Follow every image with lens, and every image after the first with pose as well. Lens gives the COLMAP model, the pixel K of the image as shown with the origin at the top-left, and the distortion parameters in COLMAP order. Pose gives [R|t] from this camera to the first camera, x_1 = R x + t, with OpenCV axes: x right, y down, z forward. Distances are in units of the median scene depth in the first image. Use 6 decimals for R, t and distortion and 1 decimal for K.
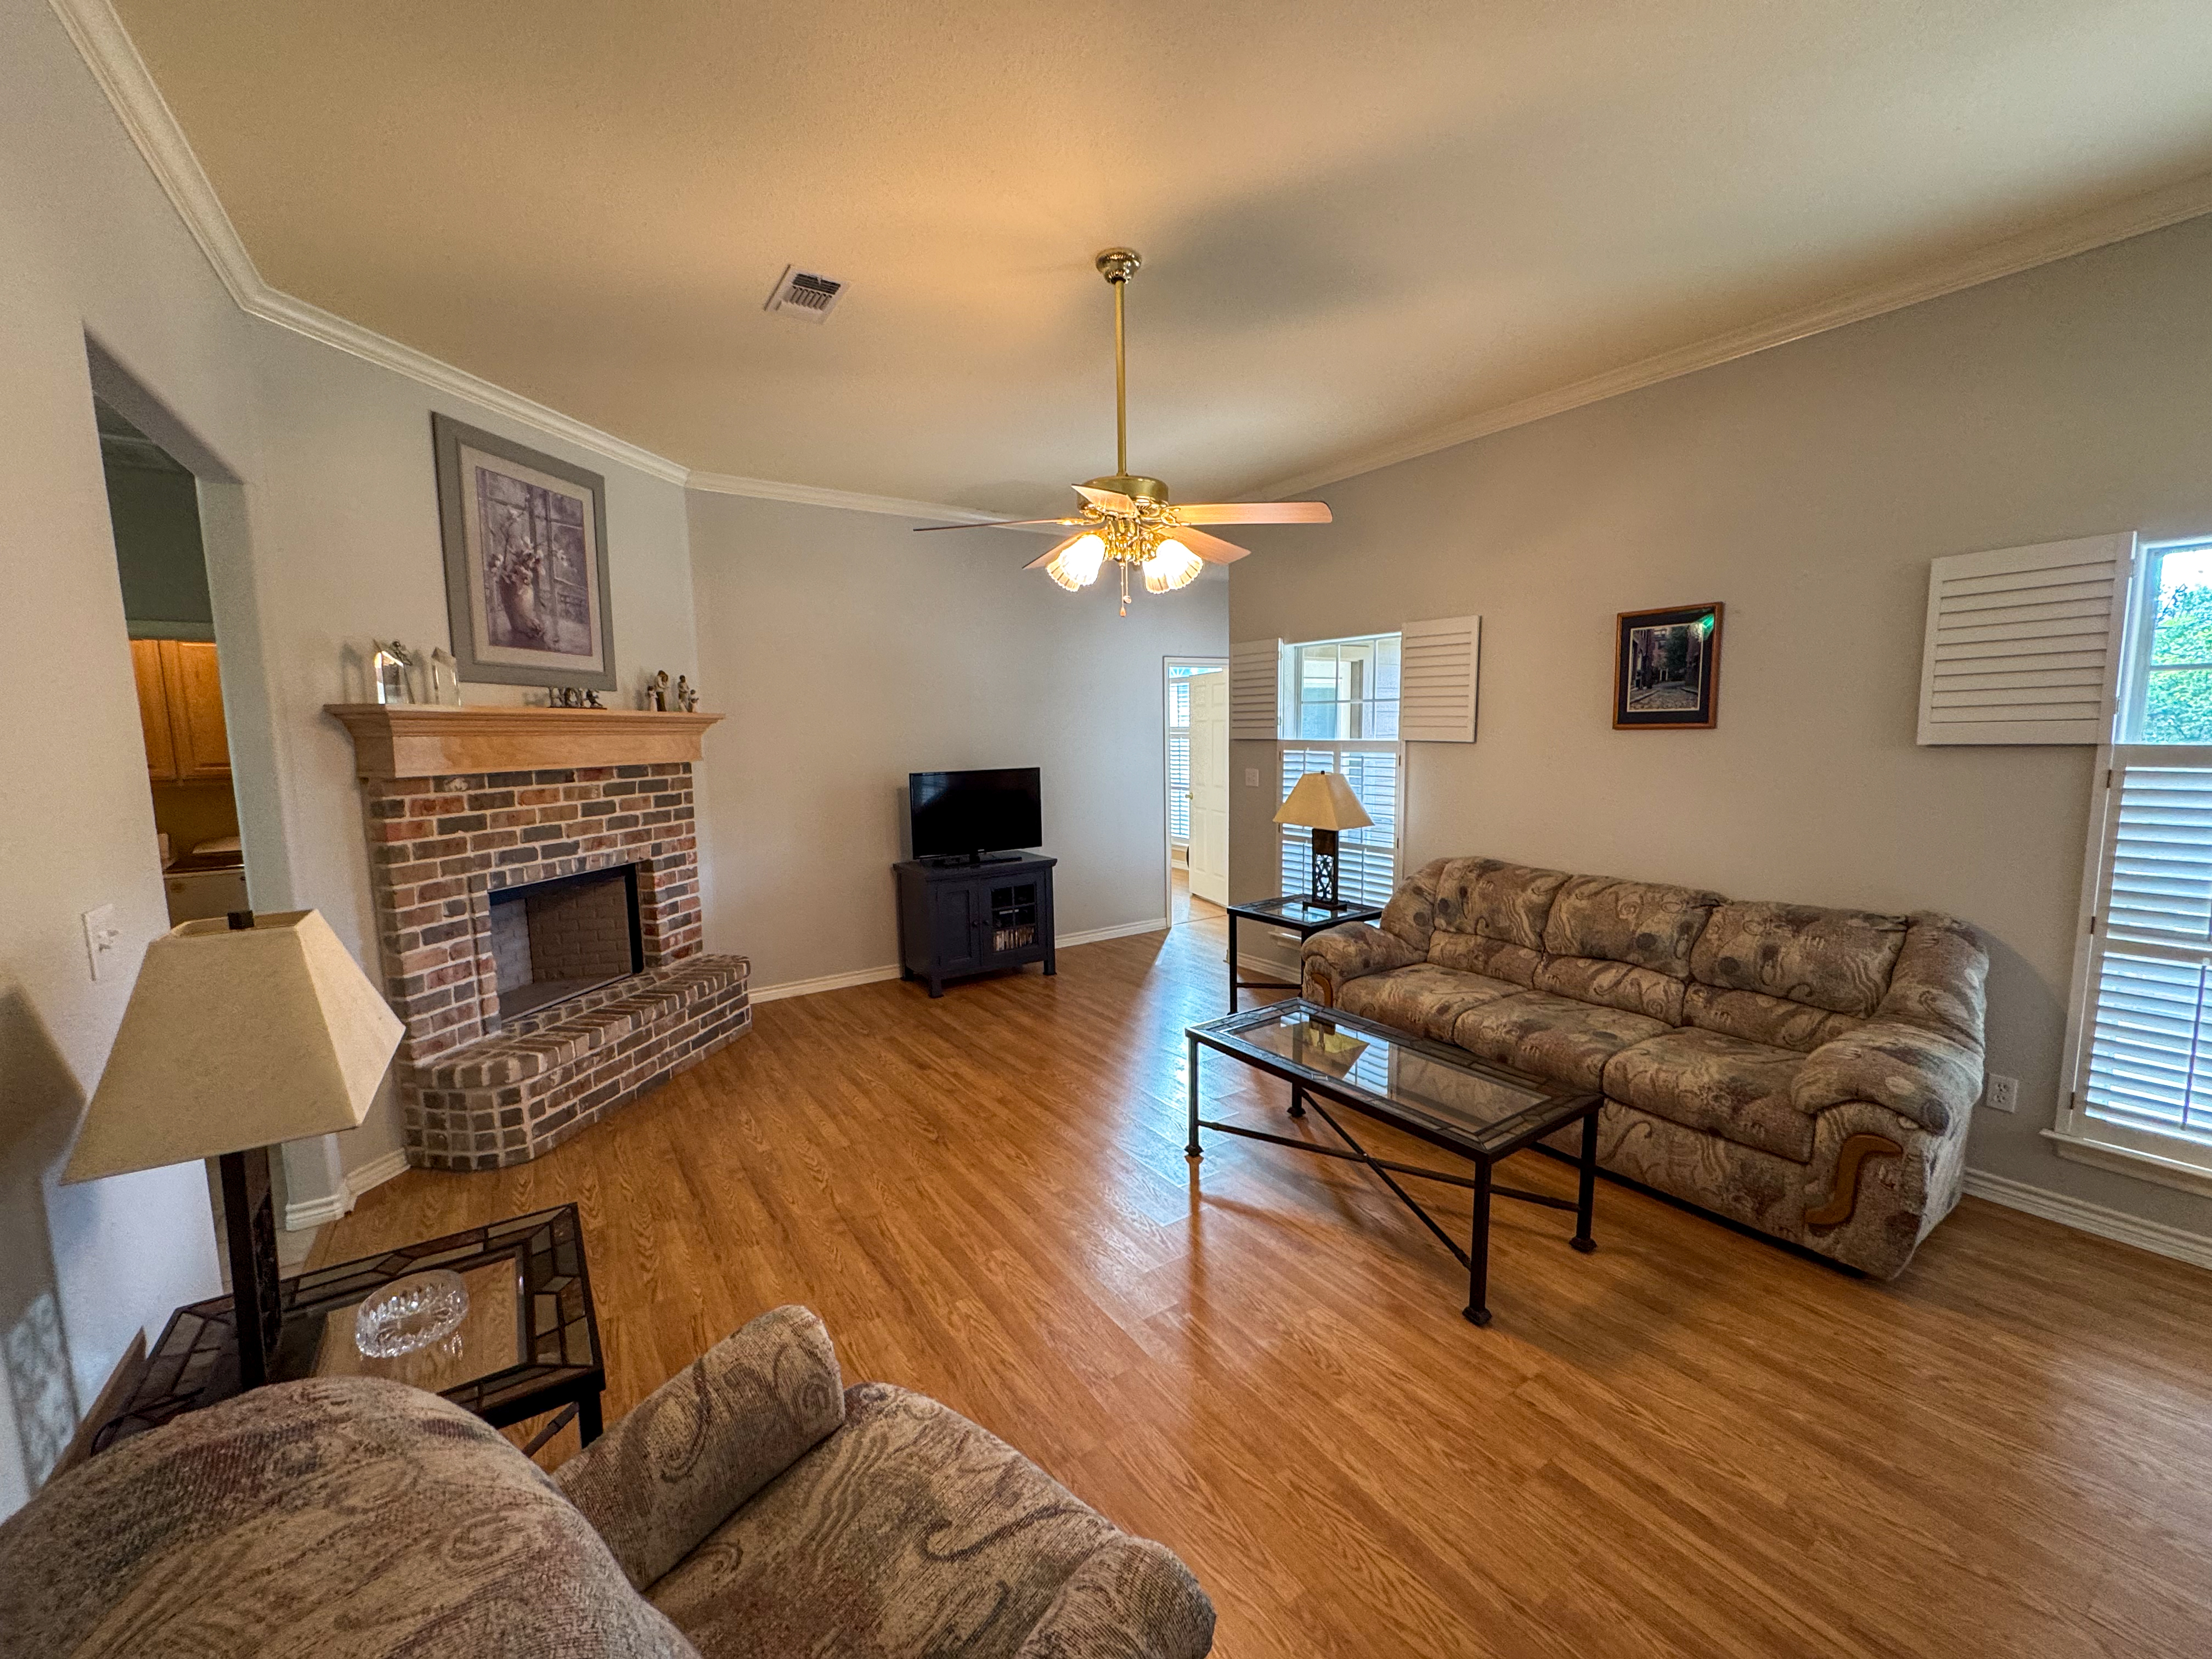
lens RADIAL K [[881.2, 0, 1107.1], [0, 881.2, 828.3], [0, 0, 1]] dist [-0.003264, 0.000546]
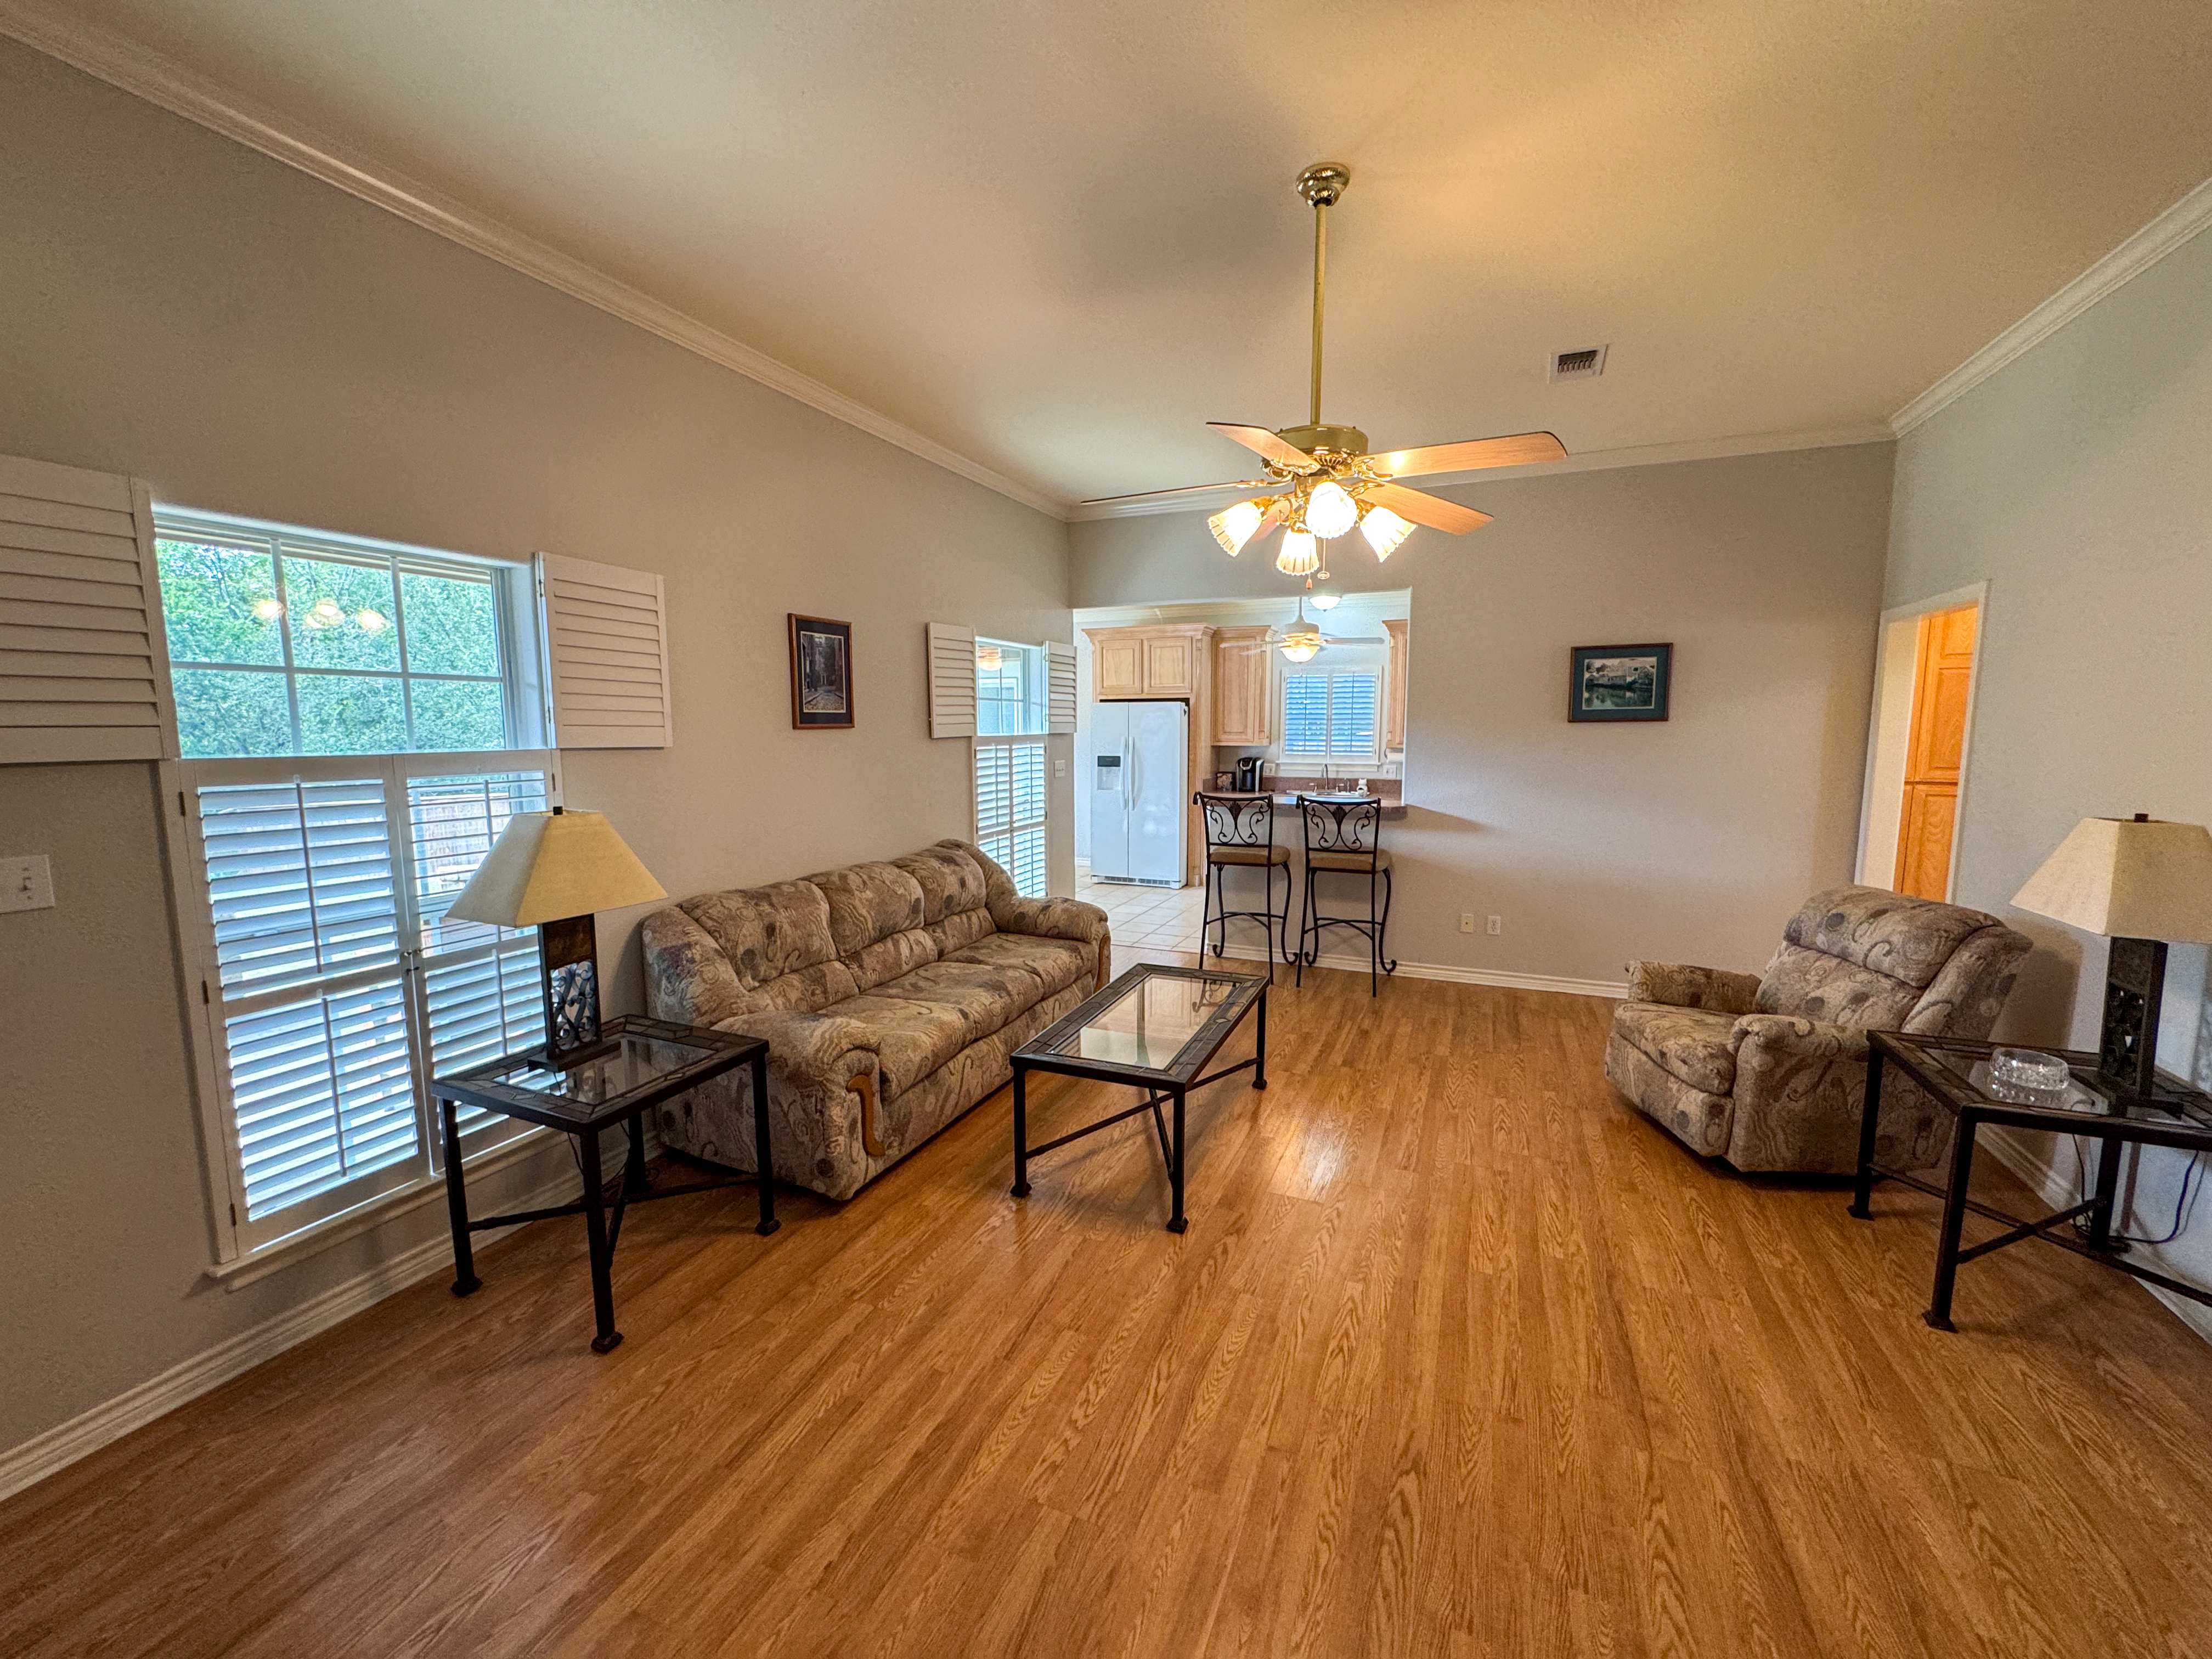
lens RADIAL K [[881.2, 0, 1106.4], [0, 881.2, 828.9], [0, 0, 1]] dist [-0.003264, 0.000546]
pose [[-0.537899, -0.085324, 0.838680, -0.480441], [0.107806, 0.979734, 0.168817, -0.136025], [-0.836088, 0.181221, -0.517800, 1.278288]]
